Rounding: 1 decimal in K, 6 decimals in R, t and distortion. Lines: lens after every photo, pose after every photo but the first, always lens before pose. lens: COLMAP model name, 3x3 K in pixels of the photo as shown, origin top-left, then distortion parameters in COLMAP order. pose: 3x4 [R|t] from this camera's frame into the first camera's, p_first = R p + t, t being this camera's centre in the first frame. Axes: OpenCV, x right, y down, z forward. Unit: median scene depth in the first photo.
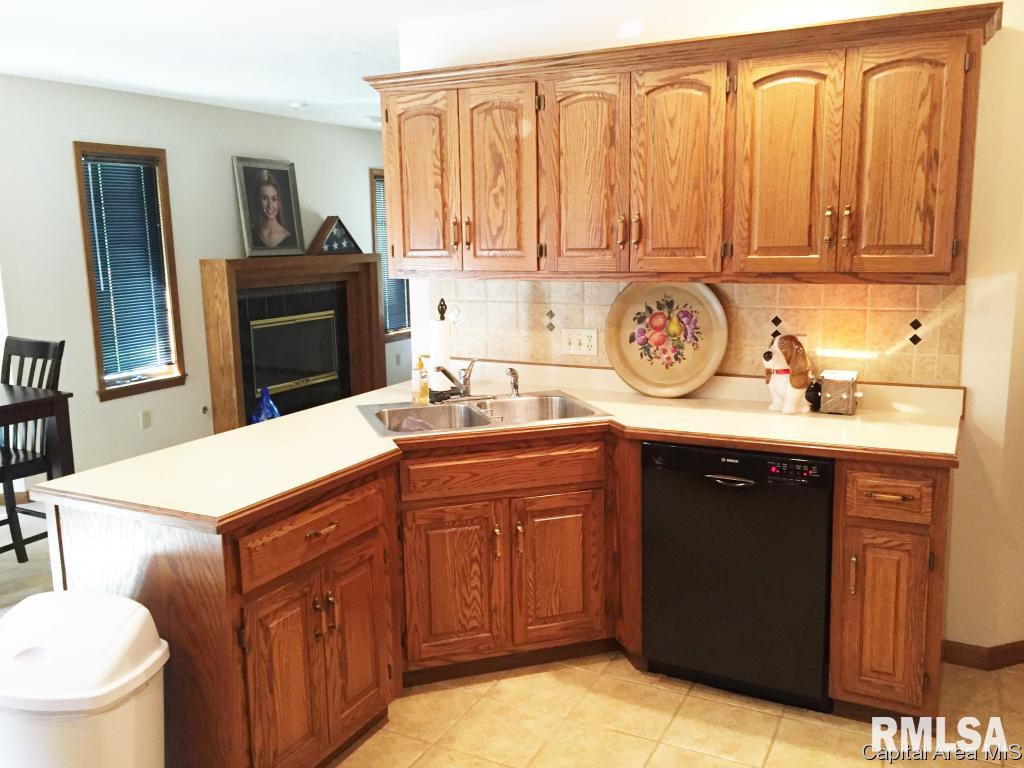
lens RADIAL K [[872.9, 0, 512.0], [0, 872.9, 384.0], [0, 0, 1]] dist [0.074210, -0.091968]
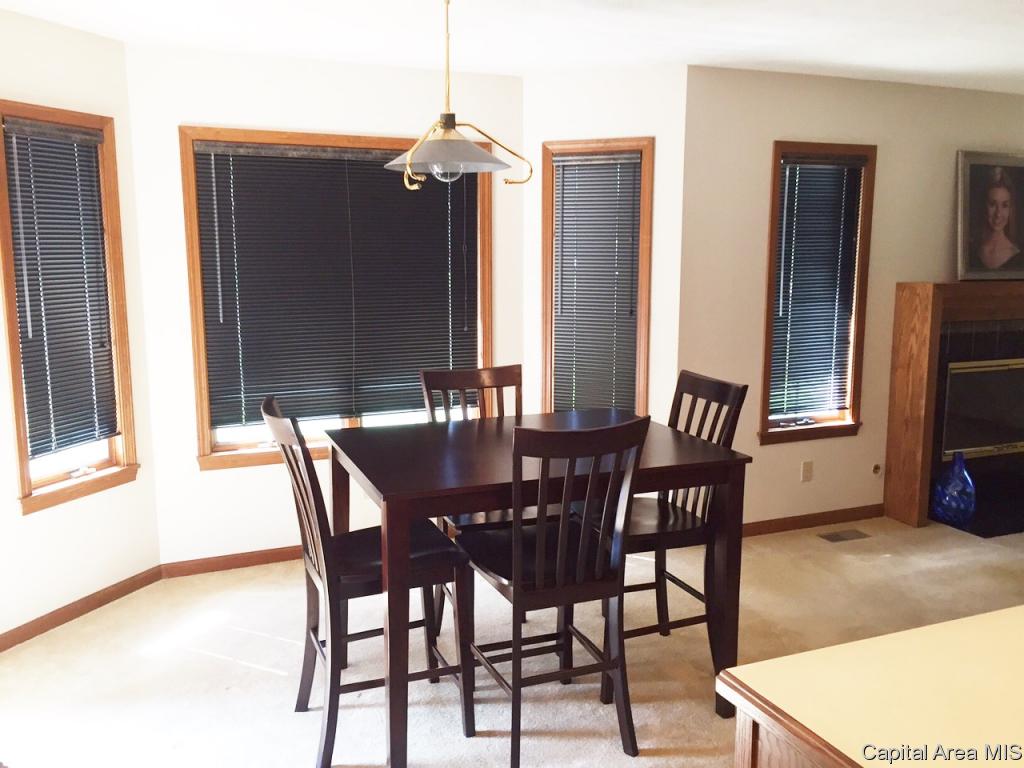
lens RADIAL K [[872.9, 0, 512.0], [0, 872.9, 384.0], [0, 0, 1]] dist [0.074210, -0.091968]
pose [[0.771263, 0.111253, -0.626719, -0.112598], [-0.122631, 0.992132, 0.025205, -0.027393], [0.624592, 0.057415, 0.778837, 0.165332]]
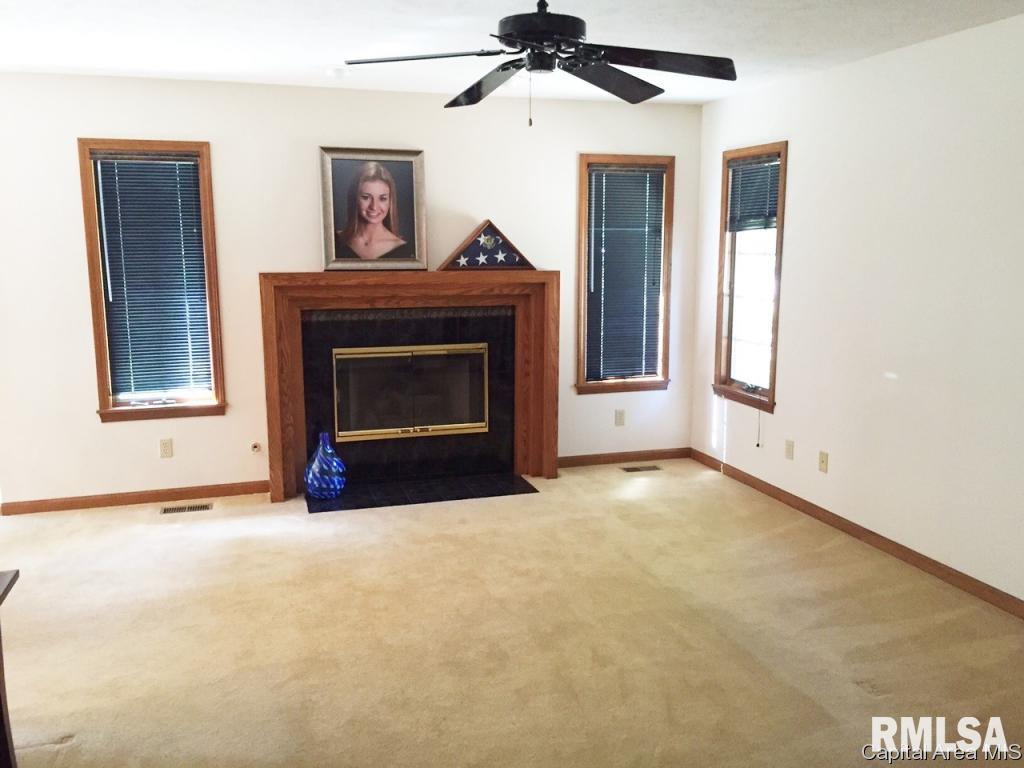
lens RADIAL K [[872.9, 0, 512.0], [0, 872.9, 384.0], [0, 0, 1]] dist [0.074210, -0.091968]
pose [[0.702151, 0.120039, -0.701837, 0.422884], [-0.130009, 0.990730, 0.039383, -0.099195], [0.700058, 0.063592, 0.711248, 0.578213]]
